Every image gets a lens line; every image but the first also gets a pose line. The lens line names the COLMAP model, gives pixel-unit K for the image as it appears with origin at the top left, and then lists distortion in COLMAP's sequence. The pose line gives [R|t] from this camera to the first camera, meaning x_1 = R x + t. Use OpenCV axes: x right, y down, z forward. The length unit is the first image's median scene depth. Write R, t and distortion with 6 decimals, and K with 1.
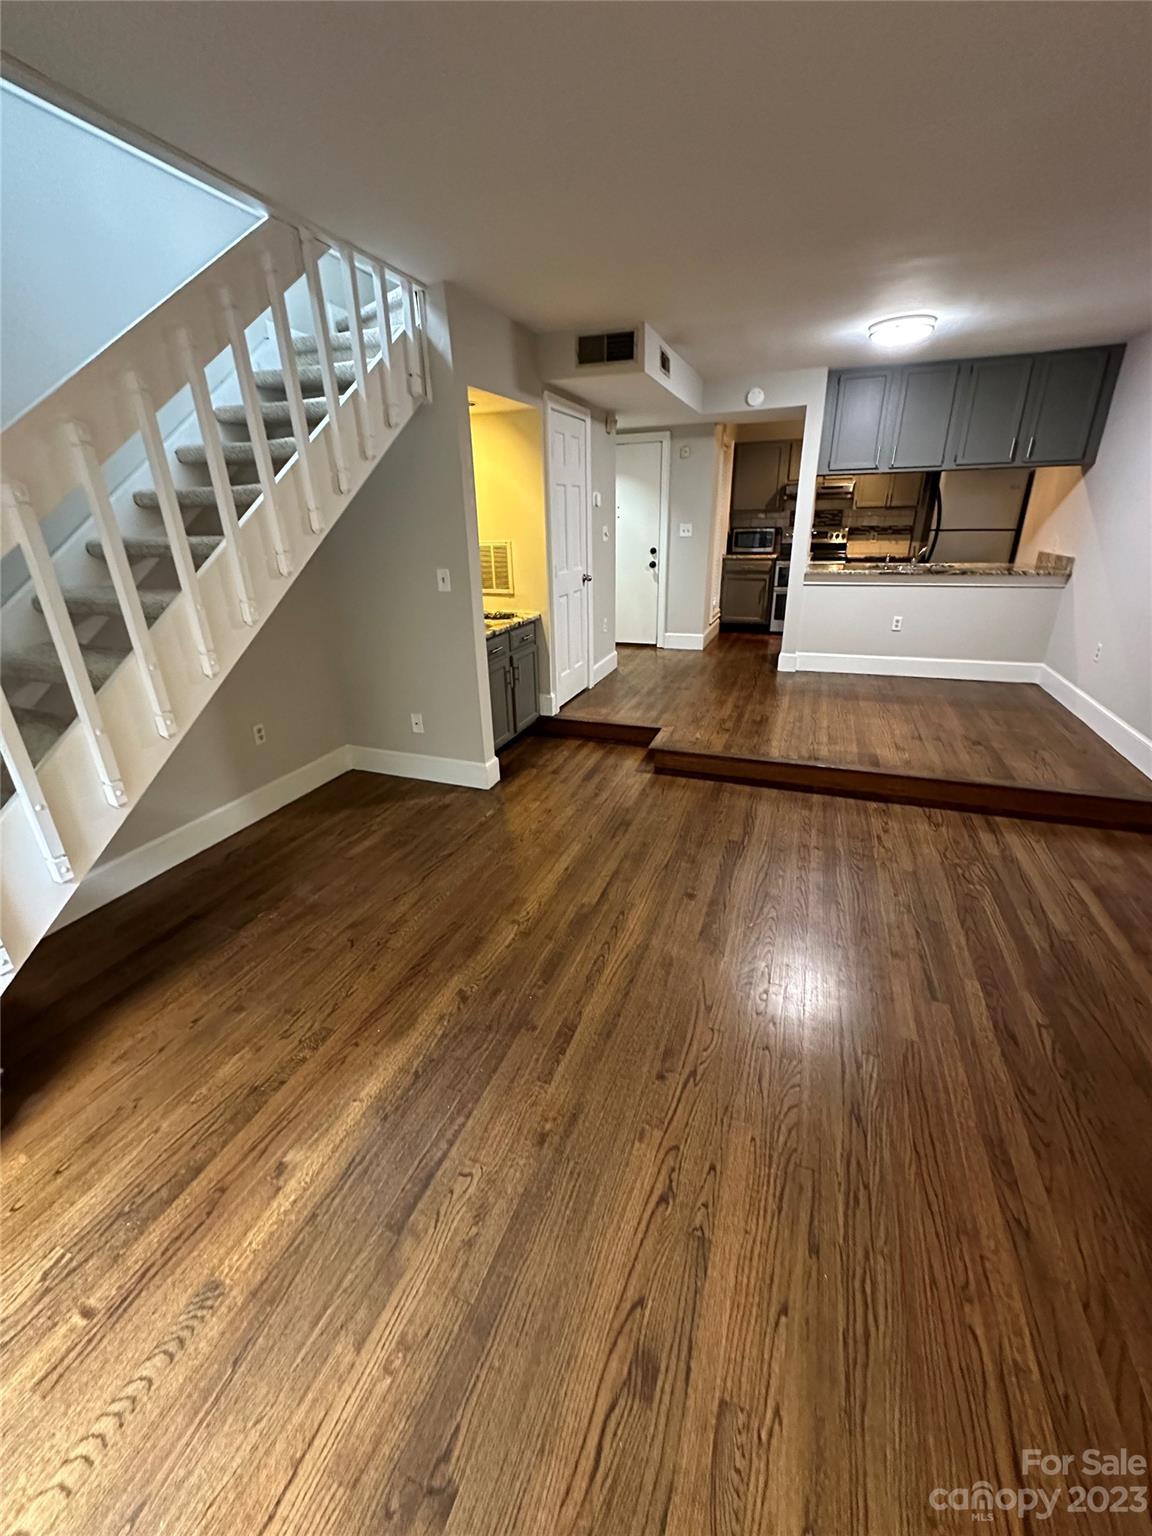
lens RADIAL K [[610.8, 0, 578.4], [0, 610.8, 763.2], [0, 0, 1]] dist [-0.001595, -0.000210]
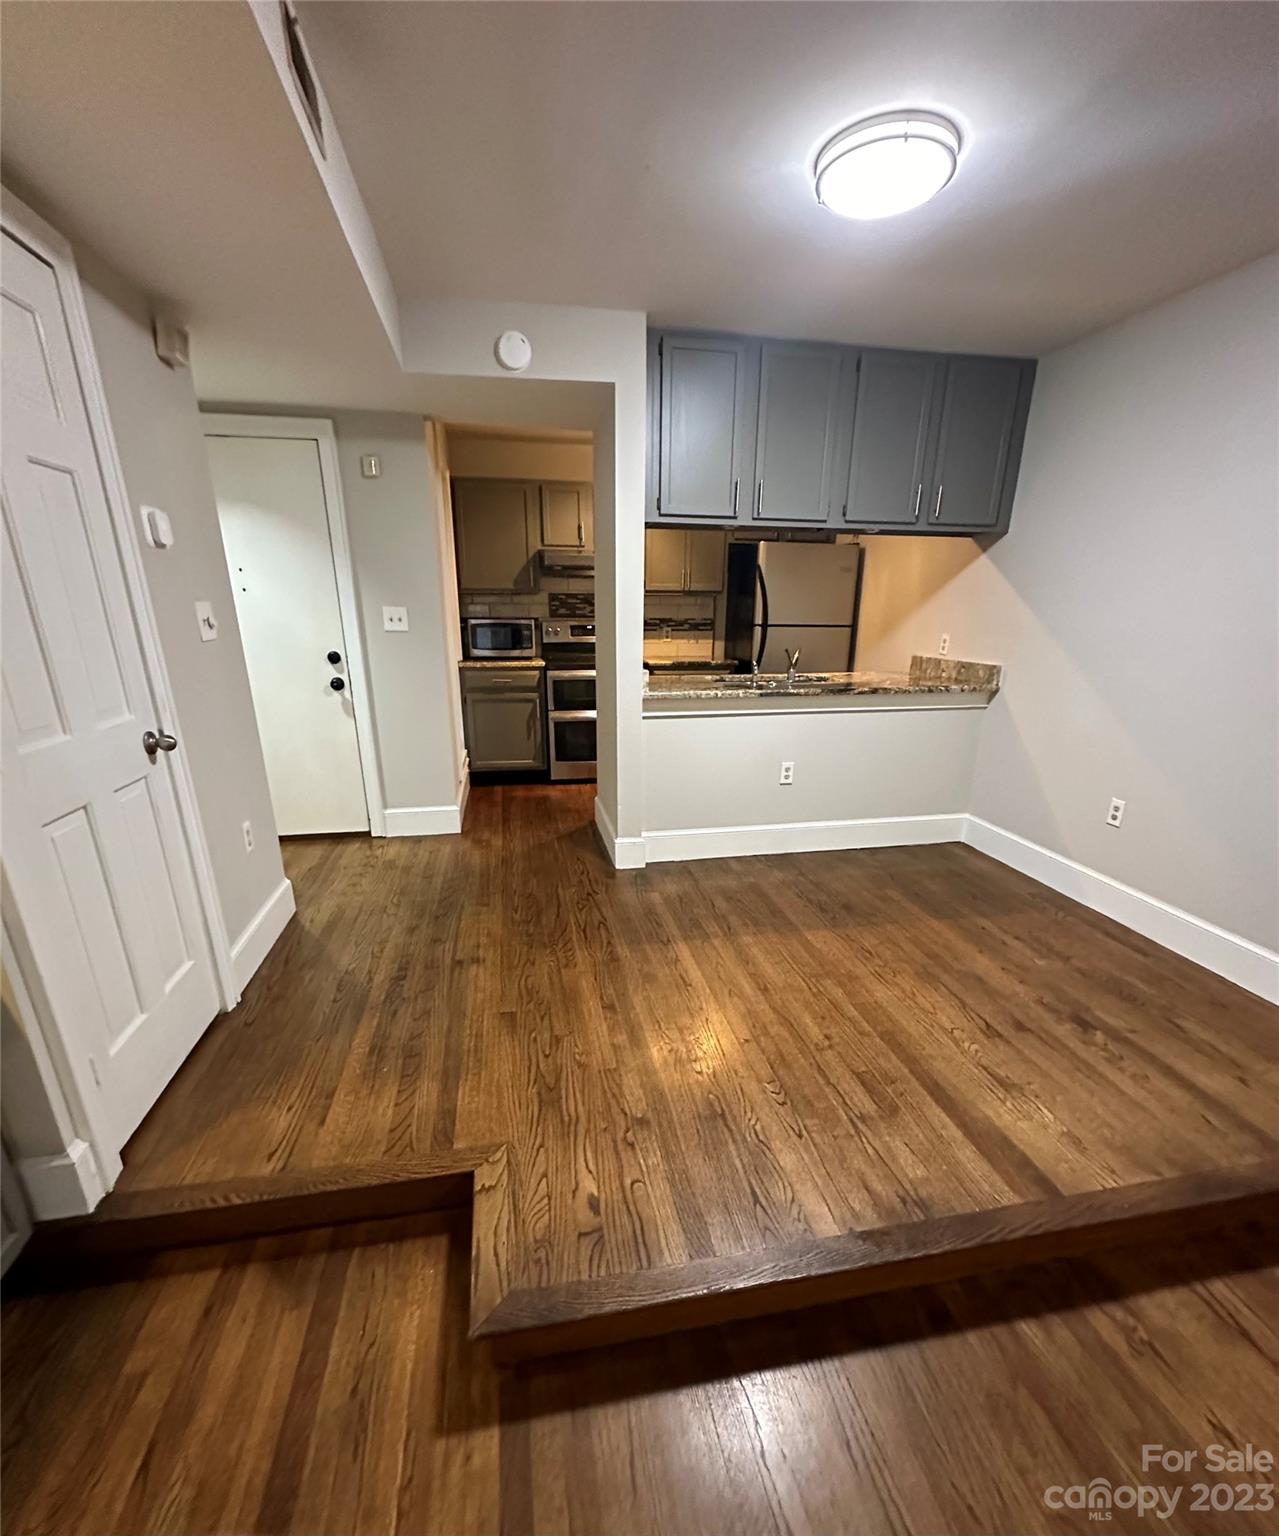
lens RADIAL K [[680.4, 0, 643.2], [0, 680.4, 851.6], [0, 0, 1]] dist [-0.001093, -0.000308]
pose [[0.852994, -0.151532, 0.499439, 0.057642], [0.172974, 0.984921, 0.003406, -0.241144], [-0.492423, 0.083484, 0.866343, 0.653499]]
